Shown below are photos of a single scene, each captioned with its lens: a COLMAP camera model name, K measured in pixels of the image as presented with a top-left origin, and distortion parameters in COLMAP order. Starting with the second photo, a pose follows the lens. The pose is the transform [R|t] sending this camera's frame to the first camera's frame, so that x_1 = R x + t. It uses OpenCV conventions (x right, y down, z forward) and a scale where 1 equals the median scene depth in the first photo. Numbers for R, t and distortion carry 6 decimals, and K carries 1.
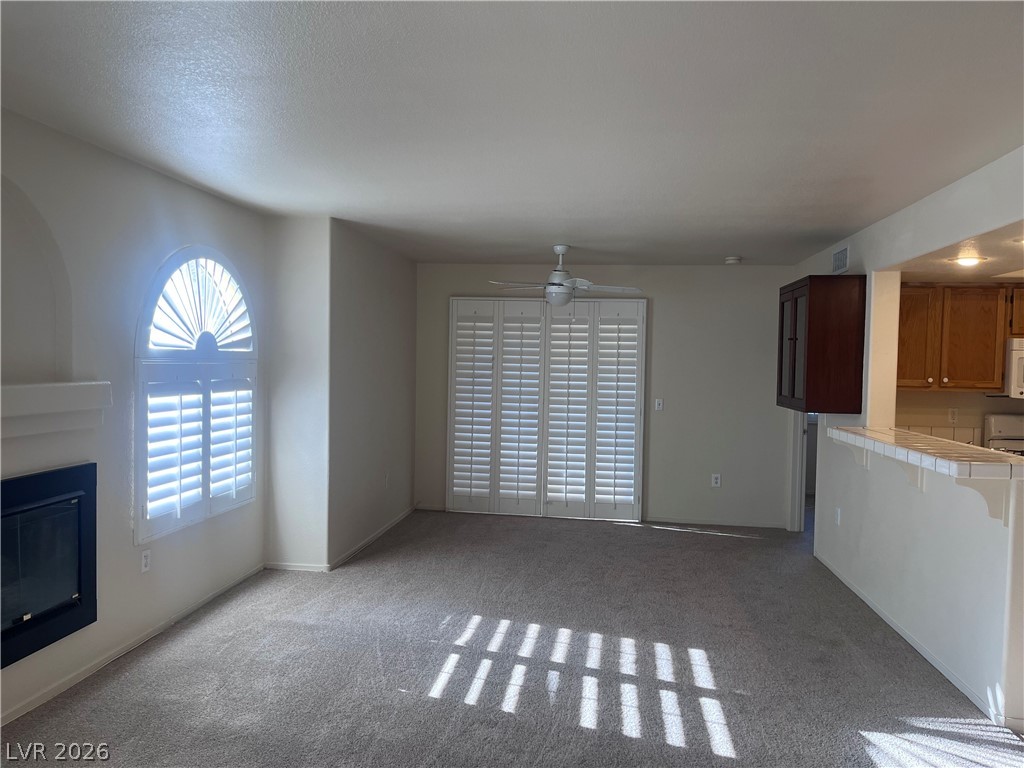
lens RADIAL K [[773.7, 0, 508.0], [0, 773.7, 391.1], [0, 0, 1]] dist [0.058276, -0.064473]
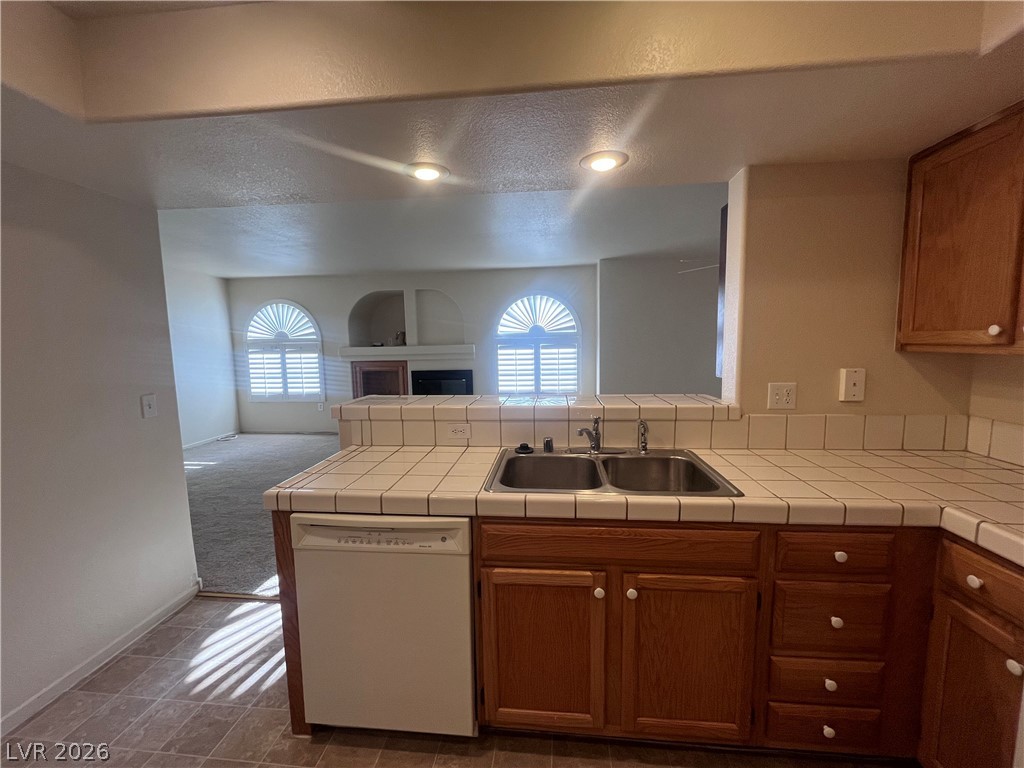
lens RADIAL K [[413.6, 0, 510.1], [0, 413.6, 381.8], [0, 0, 1]] dist [-0.003884, 0.000736]
pose [[0.031221, 0.079926, -0.996312, 0.830929], [-0.016151, 0.996708, 0.079452, 0.001437], [0.999382, 0.013611, 0.032409, 0.771712]]
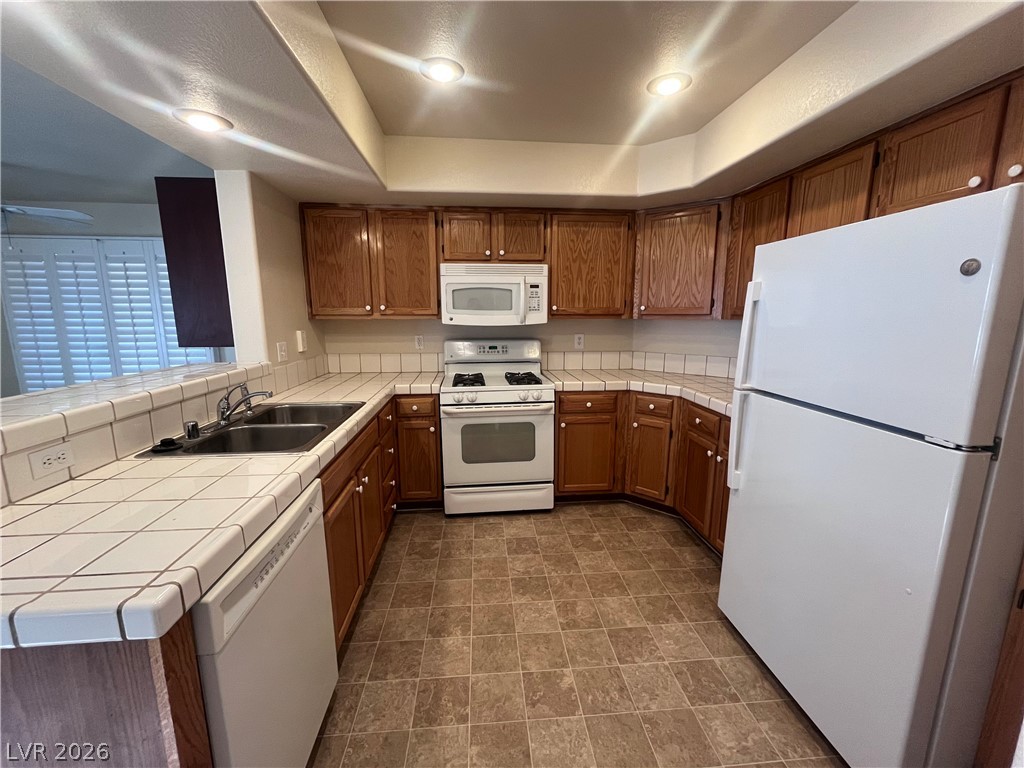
lens RADIAL K [[413.6, 0, 513.5], [0, 413.6, 384.7], [0, 0, 1]] dist [-0.003884, 0.000736]
pose [[0.974126, -0.057038, 0.218689, 0.646906], [0.026360, 0.989700, 0.140712, 0.014388], [-0.224462, -0.131307, 0.965596, 0.478138]]
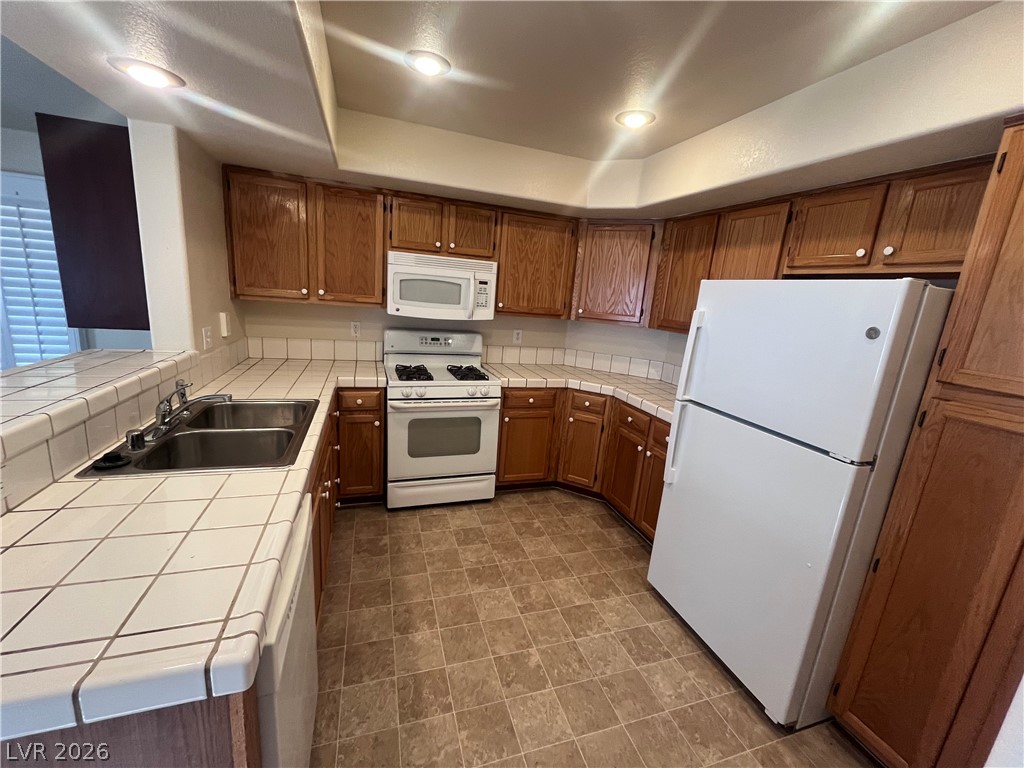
lens RADIAL K [[413.6, 0, 513.7], [0, 413.6, 384.7], [0, 0, 1]] dist [-0.003884, 0.000736]
pose [[0.894256, -0.044209, 0.445367, 0.581875], [-0.047690, 0.980032, 0.193039, -0.012914], [-0.445008, -0.193865, 0.874291, 0.488439]]
